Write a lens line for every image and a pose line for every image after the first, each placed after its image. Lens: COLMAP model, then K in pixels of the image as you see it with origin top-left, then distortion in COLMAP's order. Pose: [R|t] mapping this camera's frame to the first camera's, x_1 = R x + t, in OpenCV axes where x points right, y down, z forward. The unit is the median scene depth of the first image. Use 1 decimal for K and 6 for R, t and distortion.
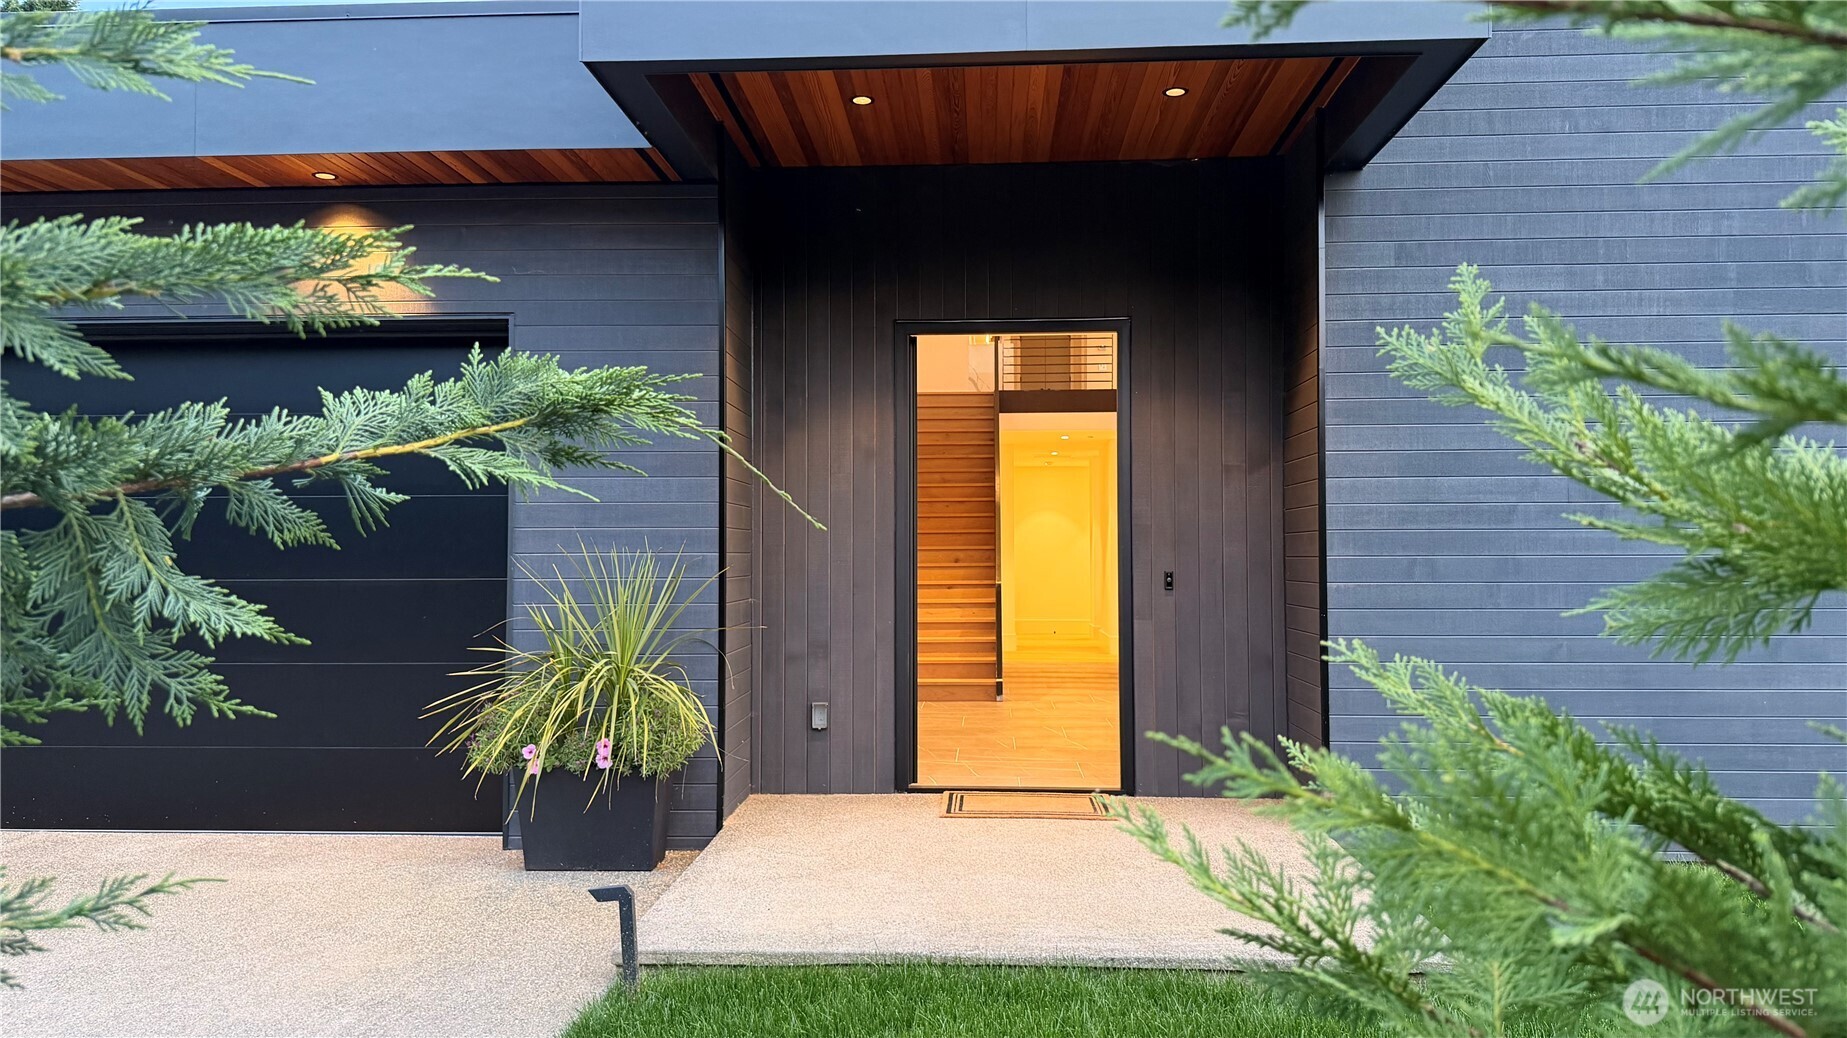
lens RADIAL K [[1246.9, 0, 923.5], [0, 1246.9, 519.0], [0, 0, 1]] dist [0.039253, -0.042023]
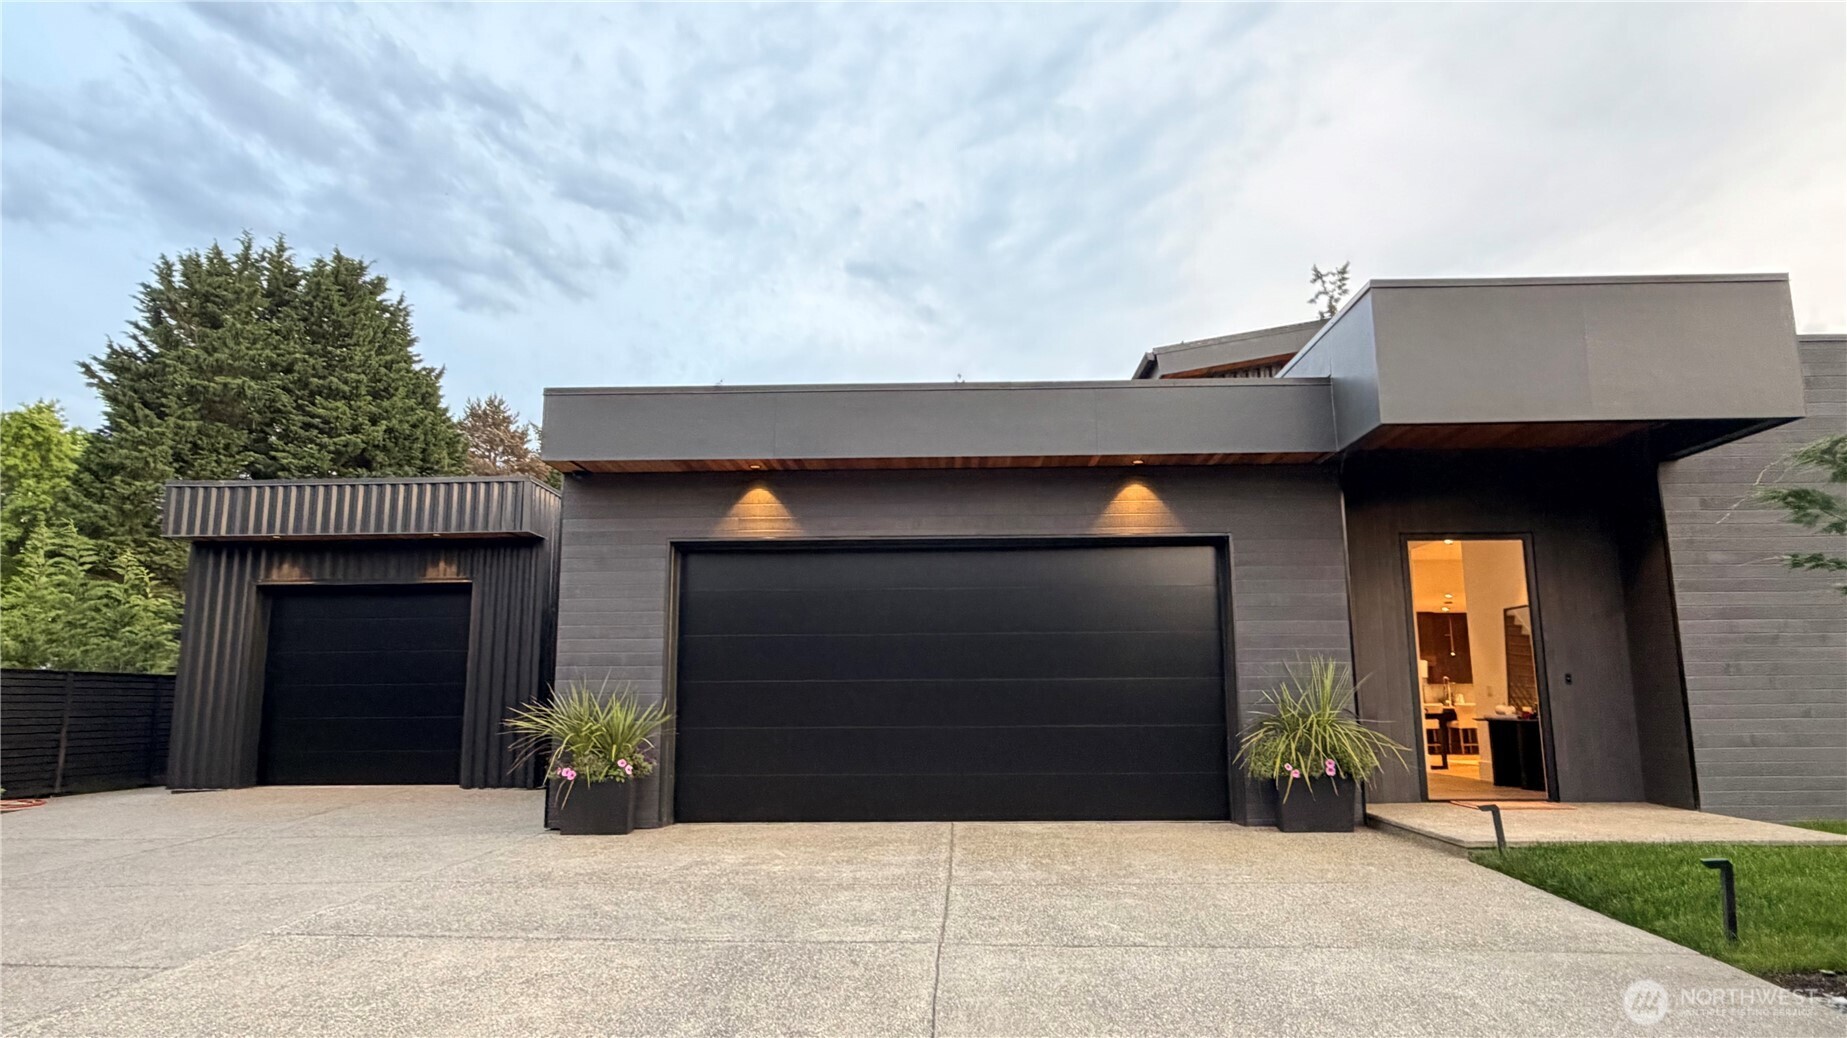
lens RADIAL K [[1070.5, 0, 923.5], [0, 1070.5, 519.0], [0, 0, 1]] dist [-0.001060, 0.000446]
pose [[0.999743, 0.000739, 0.022640, -0.859535], [0.002505, 0.989728, -0.142943, 0.044433], [-0.022513, 0.142963, 0.989472, -0.601322]]
